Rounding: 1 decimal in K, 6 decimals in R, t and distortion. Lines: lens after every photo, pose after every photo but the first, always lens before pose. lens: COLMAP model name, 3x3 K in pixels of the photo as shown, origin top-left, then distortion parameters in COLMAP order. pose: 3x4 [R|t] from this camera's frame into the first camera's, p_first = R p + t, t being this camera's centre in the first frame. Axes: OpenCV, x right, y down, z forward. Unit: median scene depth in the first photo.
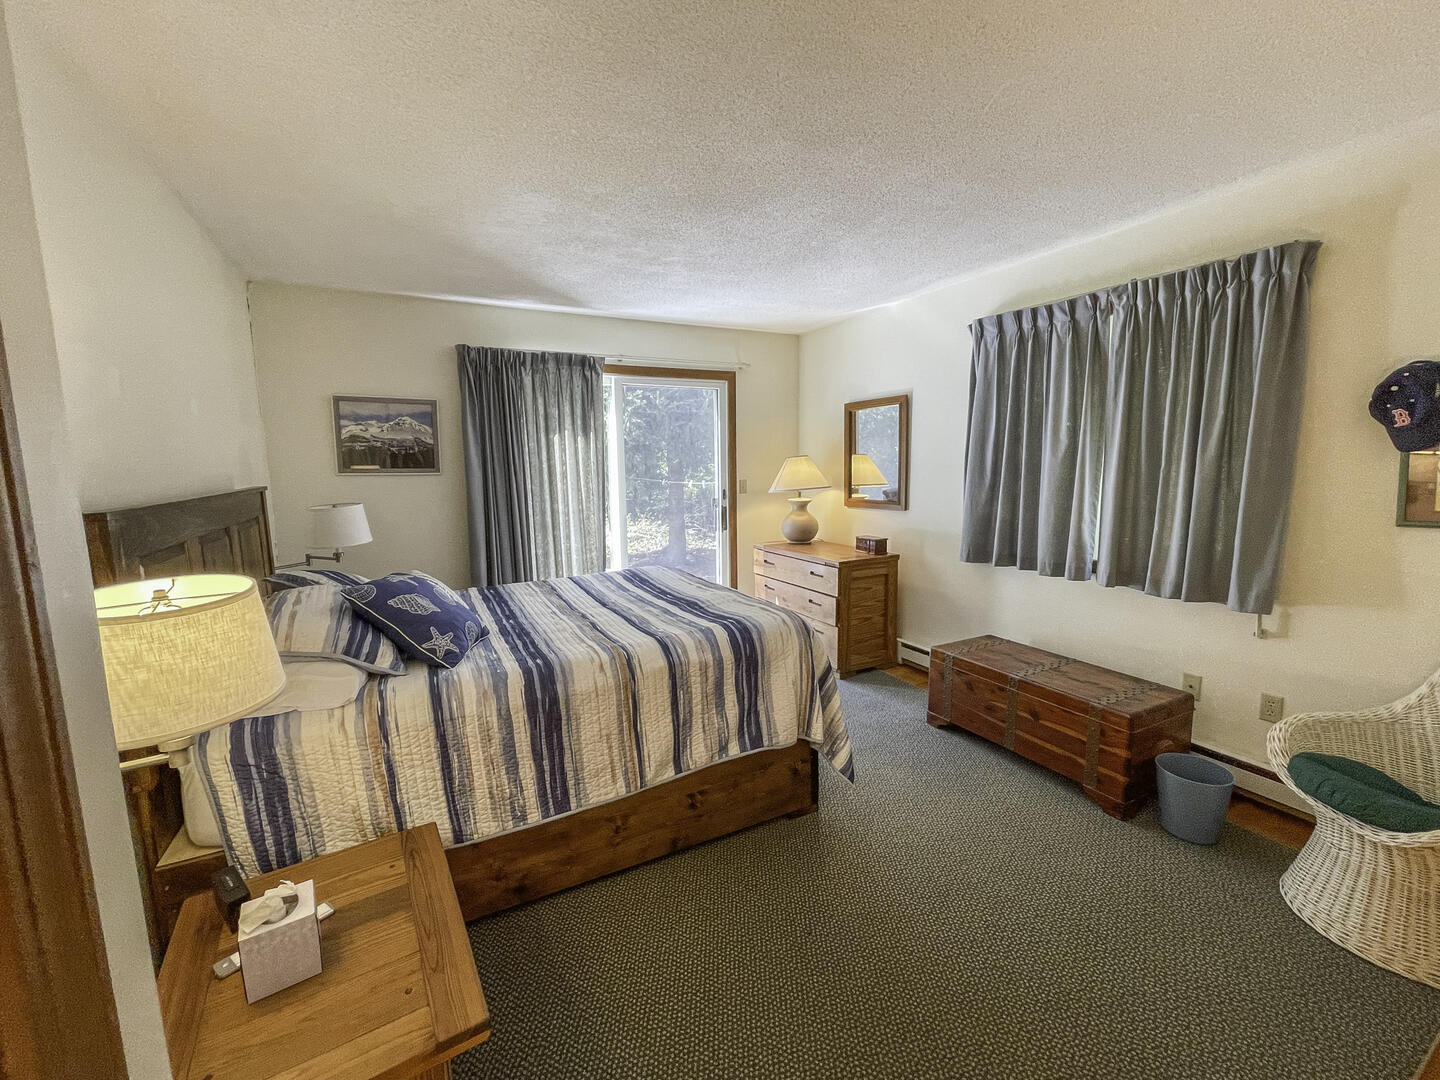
lens RADIAL K [[602.2, 0, 704.3], [0, 602.2, 539.0], [0, 0, 1]] dist [-0.005273, 0.001680]
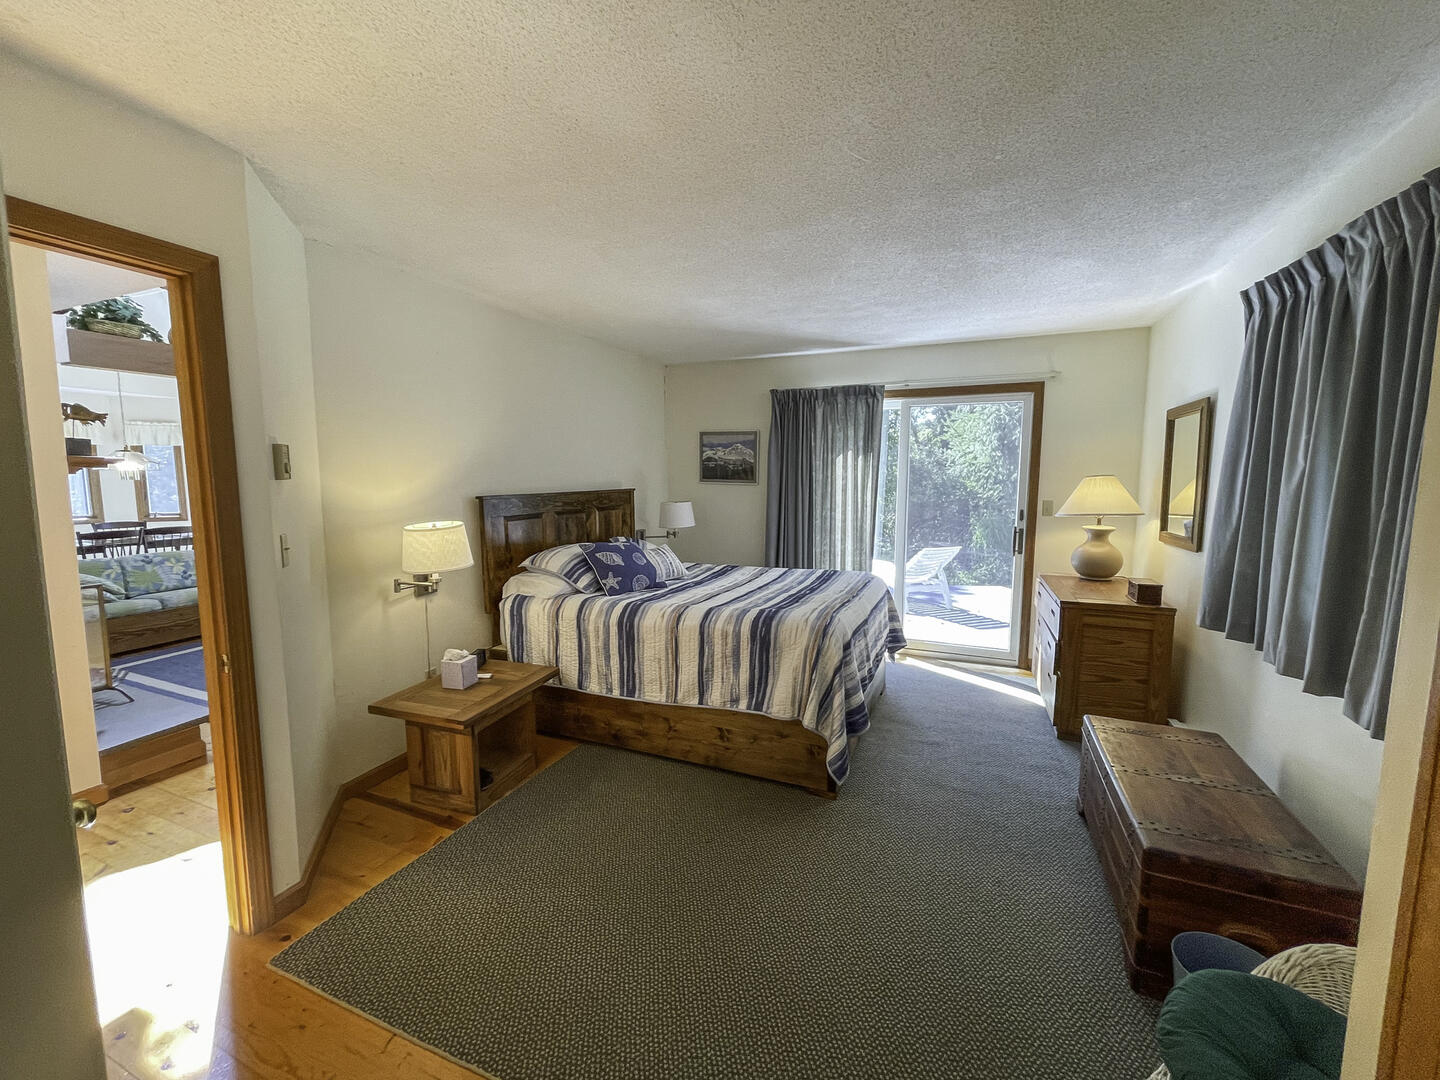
lens RADIAL K [[602.2, 0, 726.6], [0, 602.2, 539.7], [0, 0, 1]] dist [-0.005273, 0.001680]
pose [[0.622418, 0.101281, -0.776104, 0.630554], [-0.111660, 0.992940, 0.040029, -0.030757], [0.774679, 0.061745, 0.629333, 0.090967]]
